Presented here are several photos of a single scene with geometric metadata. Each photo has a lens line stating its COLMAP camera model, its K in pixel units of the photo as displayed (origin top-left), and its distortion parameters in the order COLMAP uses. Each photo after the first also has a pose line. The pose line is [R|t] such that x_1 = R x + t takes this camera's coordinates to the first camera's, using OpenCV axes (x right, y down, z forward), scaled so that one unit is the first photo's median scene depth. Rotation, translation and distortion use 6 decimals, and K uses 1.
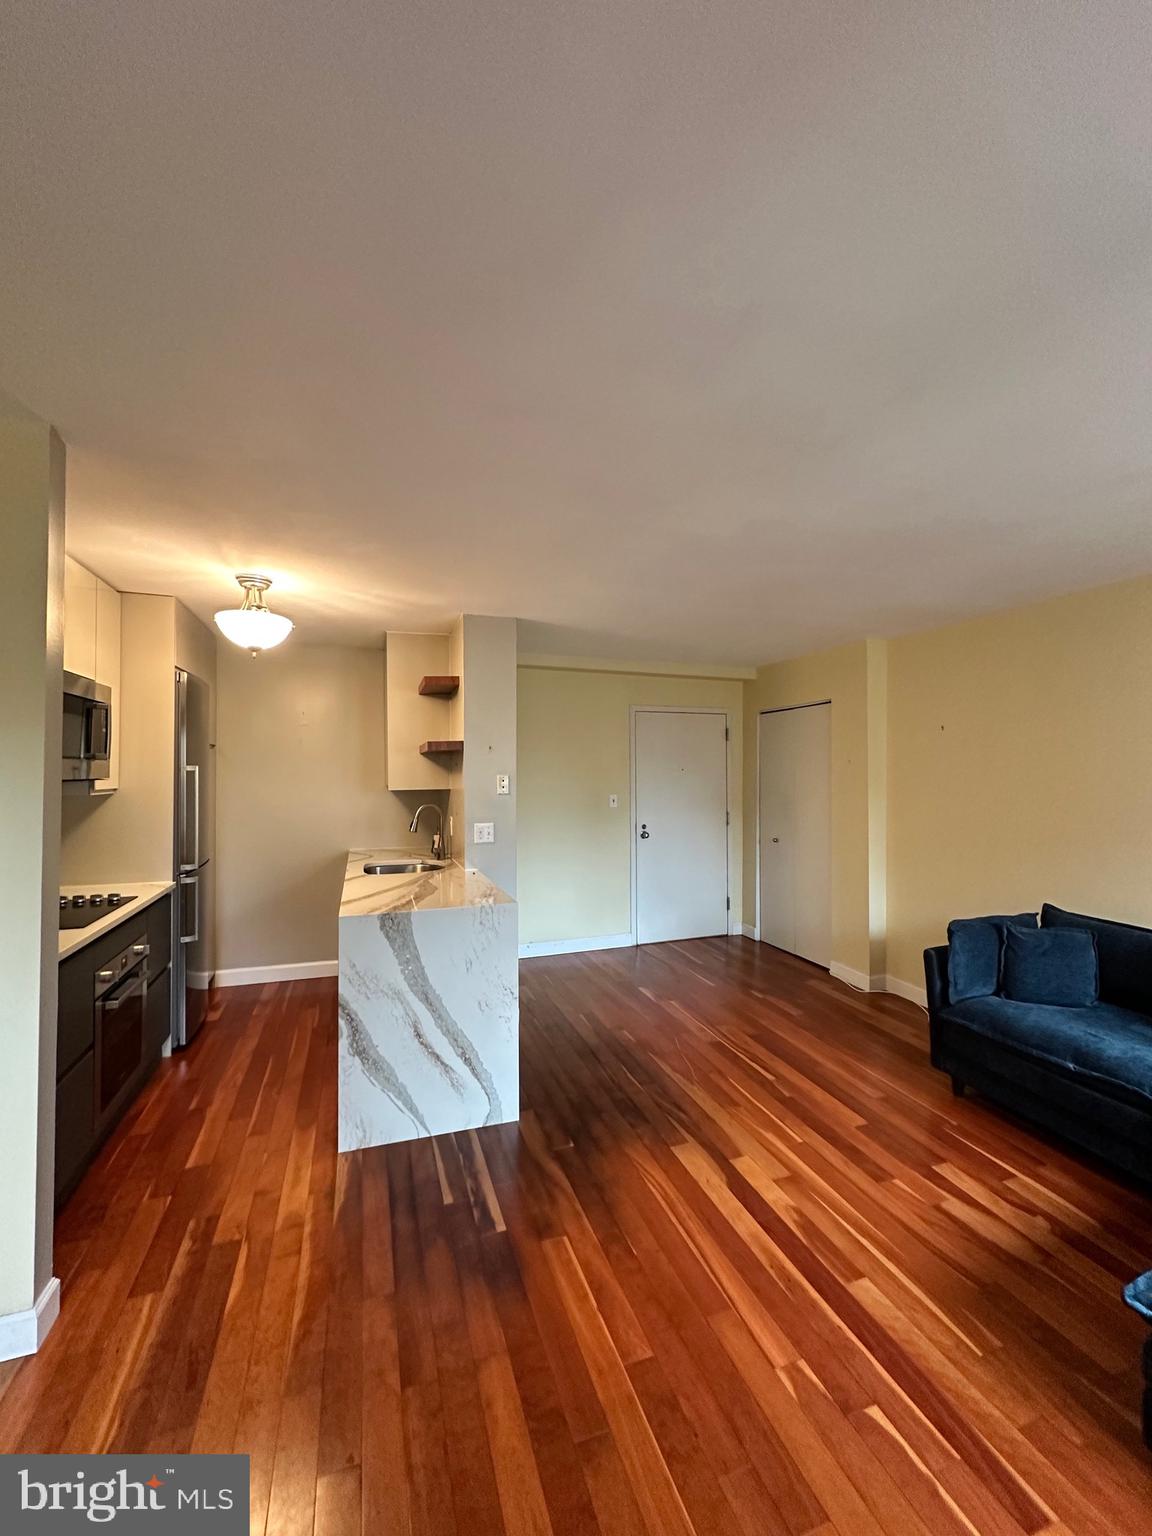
lens RADIAL K [[610.1, 0, 578.4], [0, 610.1, 768.0], [0, 0, 1]] dist [-0.001115, 0.000118]
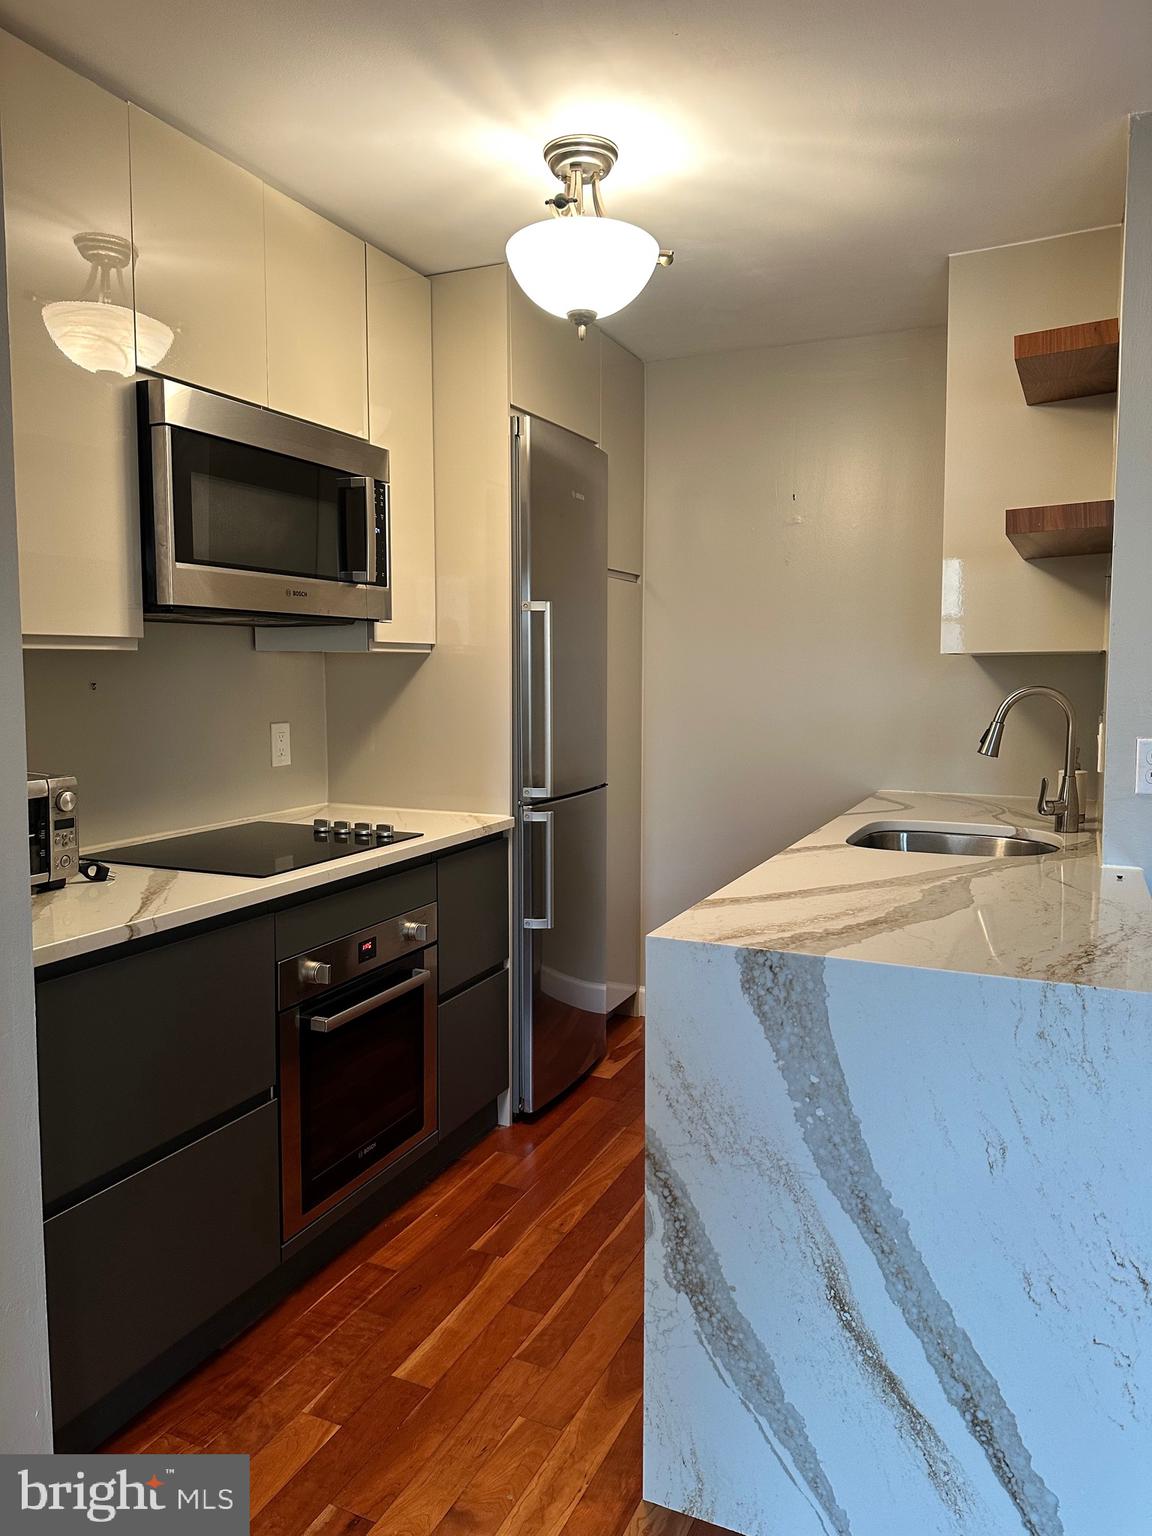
lens RADIAL K [[1075.7, 0, 574.5], [0, 1075.7, 773.1], [0, 0, 1]] dist [0.045039, -0.054127]
pose [[0.713156, 0.067833, -0.697716, 0.048984], [0.005674, 0.994716, 0.102507, 0.062592], [0.700982, -0.077062, 0.709003, 0.453695]]
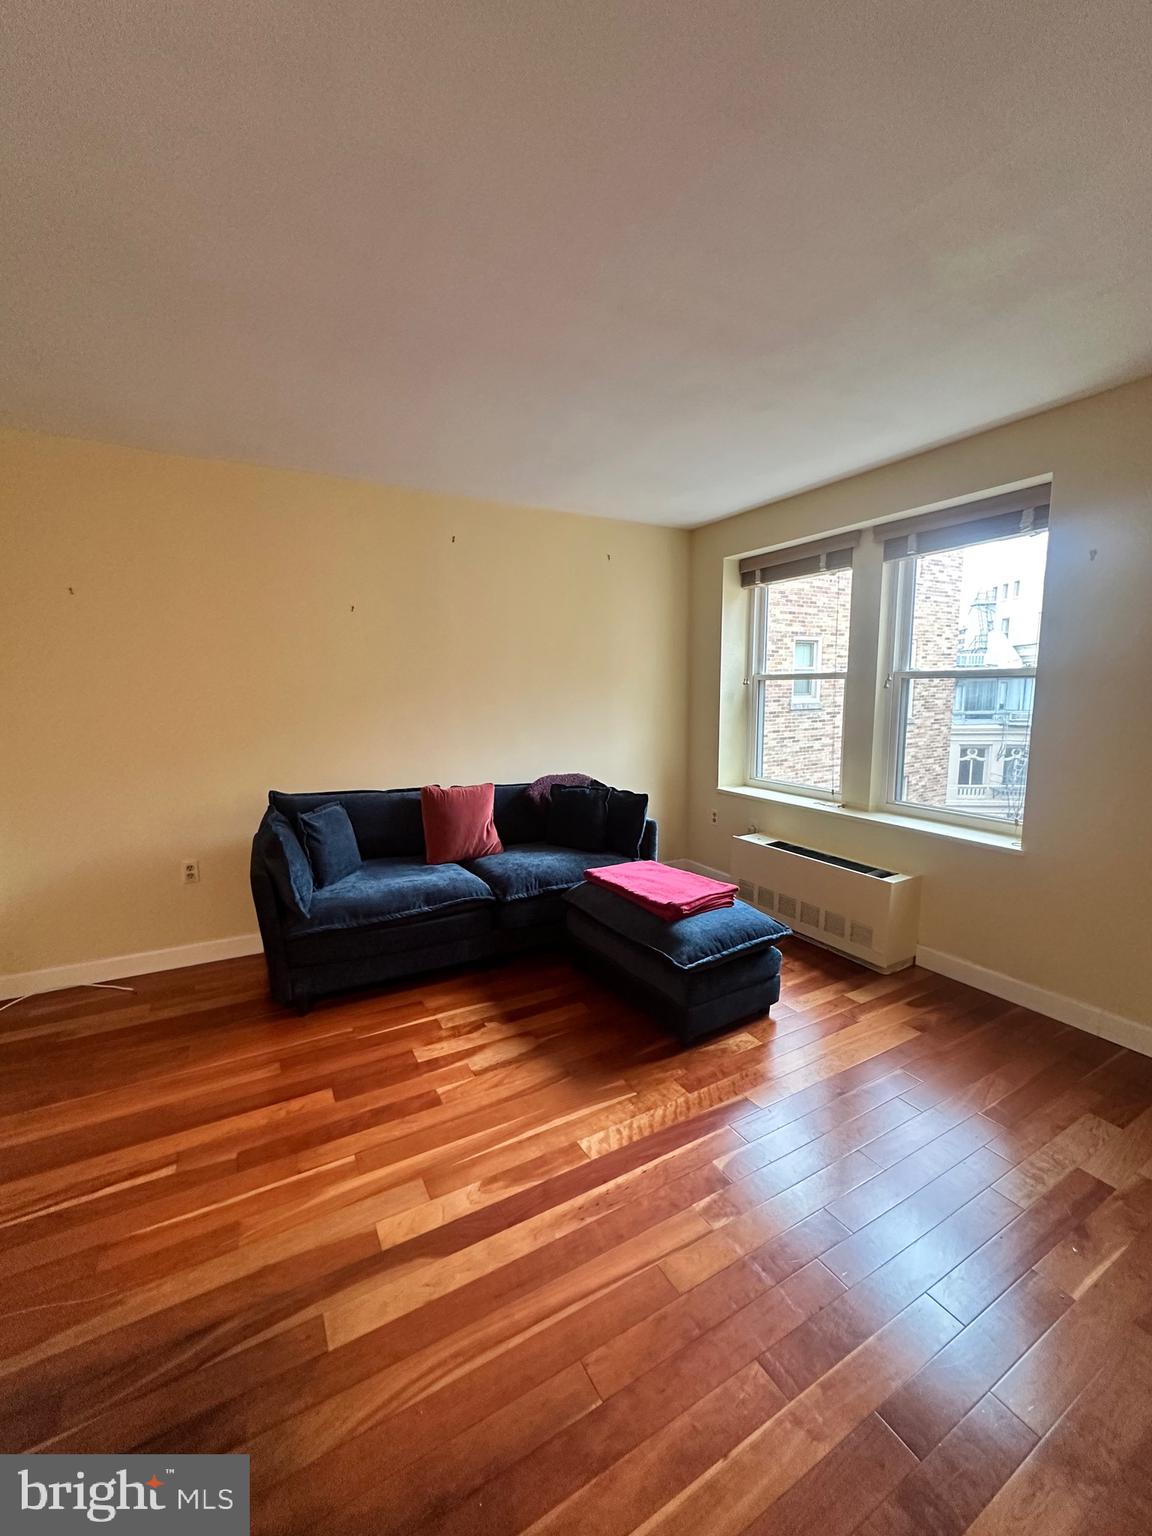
lens RADIAL K [[610.1, 0, 578.2], [0, 610.1, 766.3], [0, 0, 1]] dist [-0.001115, 0.000118]
pose [[-0.176423, -0.132440, 0.975364, -0.312646], [-0.000189, 0.990911, 0.134517, 0.058242], [-0.984315, 0.023548, -0.174844, 0.834809]]
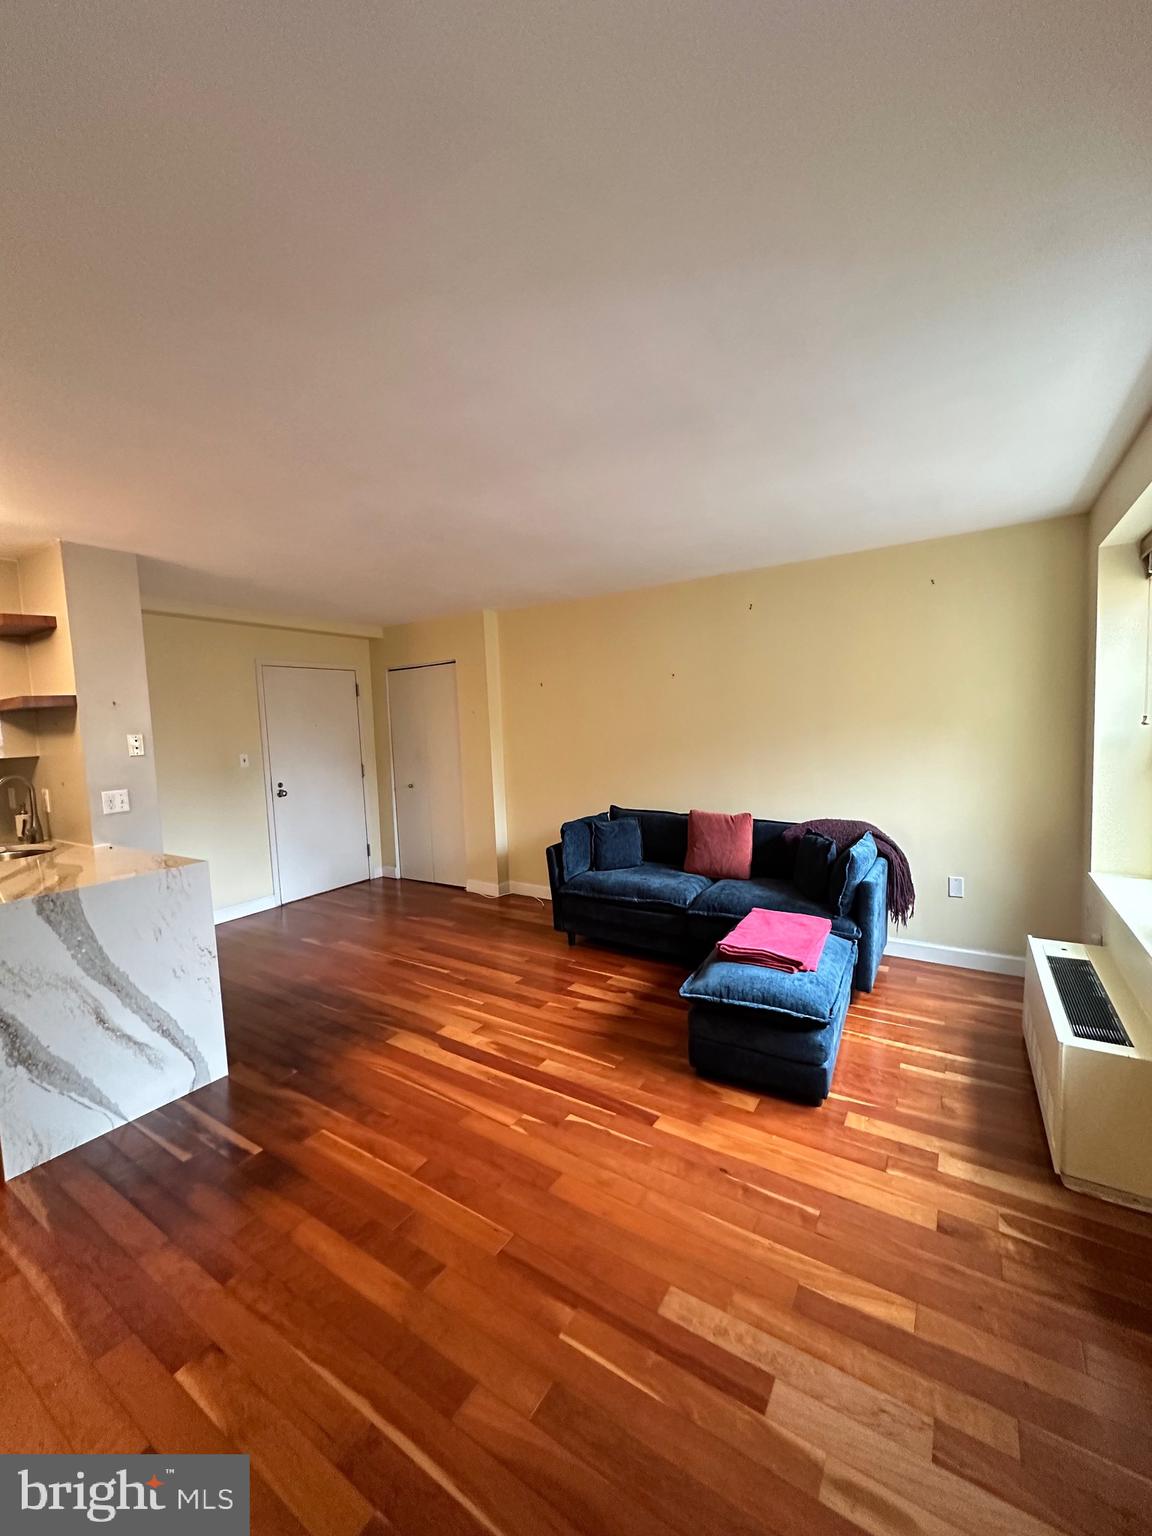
lens RADIAL K [[610.1, 0, 577.6], [0, 610.1, 768.4], [0, 0, 1]] dist [-0.001115, 0.000118]
pose [[0.789536, -0.076284, 0.608945, -0.222578], [0.035170, 0.996238, 0.079202, 0.018307], [-0.612696, -0.041116, 0.789249, -0.125002]]
